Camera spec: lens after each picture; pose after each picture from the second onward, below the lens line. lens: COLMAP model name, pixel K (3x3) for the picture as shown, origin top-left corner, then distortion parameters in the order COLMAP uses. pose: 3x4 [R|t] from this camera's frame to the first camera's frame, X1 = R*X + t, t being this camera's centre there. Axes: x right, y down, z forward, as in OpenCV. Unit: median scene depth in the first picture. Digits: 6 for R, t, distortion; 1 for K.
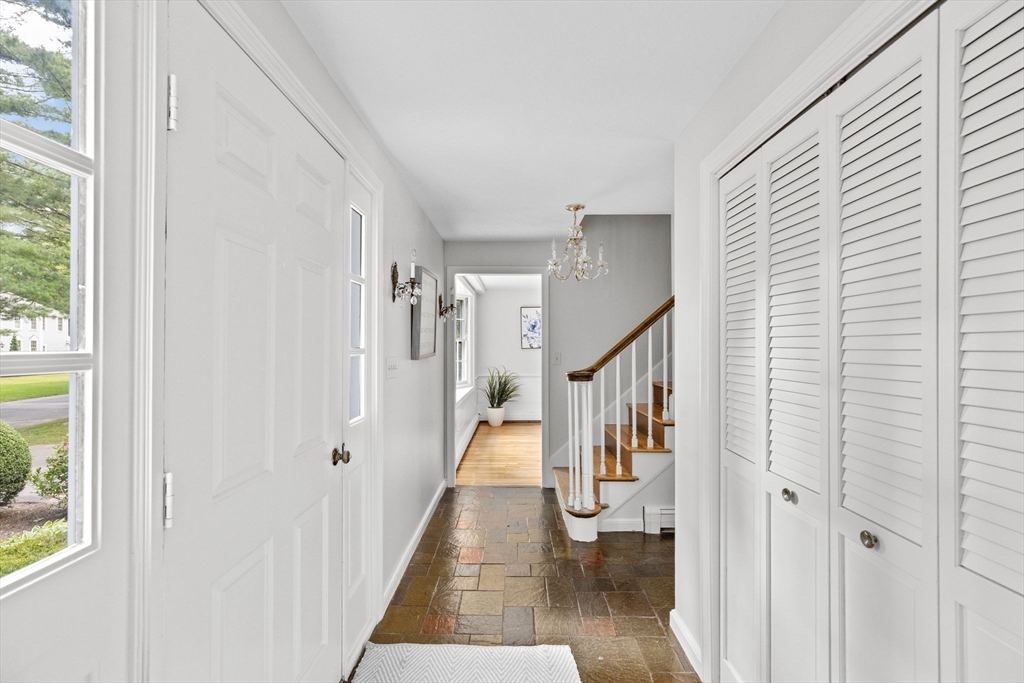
lens RADIAL K [[457.2, 0, 512.4], [0, 457.2, 342.9], [0, 0, 1]] dist [0.000497, 0.001436]
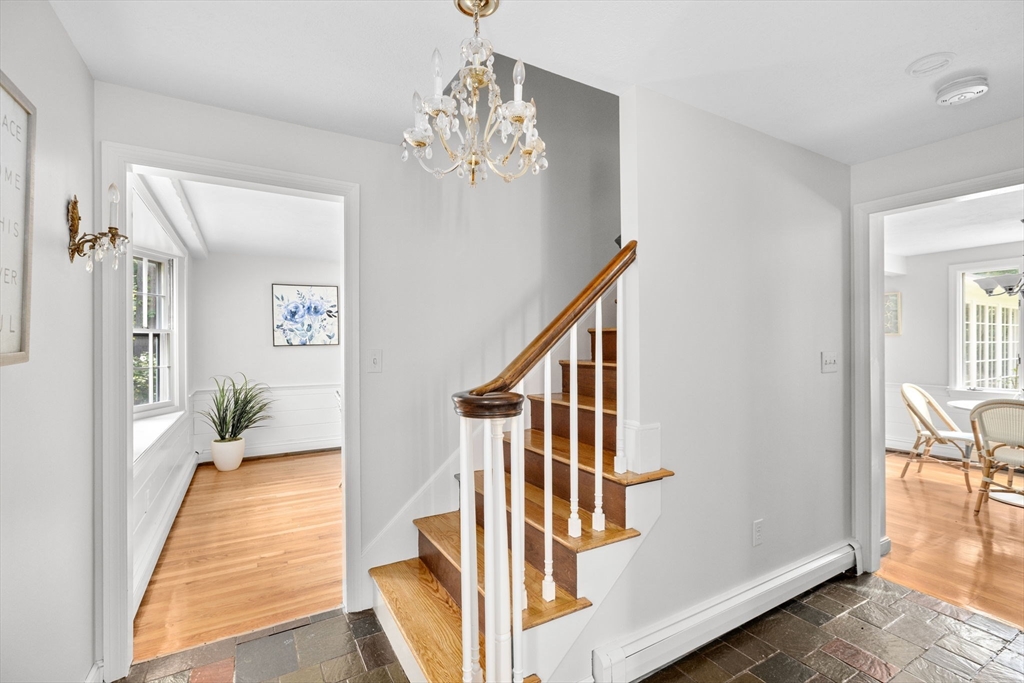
lens RADIAL K [[457.2, 0, 508.1], [0, 457.2, 344.4], [0, 0, 1]] dist [0.000497, 0.001436]
pose [[0.864349, -0.002834, 0.502884, -0.020708], [0.000096, 0.999985, 0.005469, 0.006835], [-0.502892, -0.004679, 0.864336, 0.269934]]
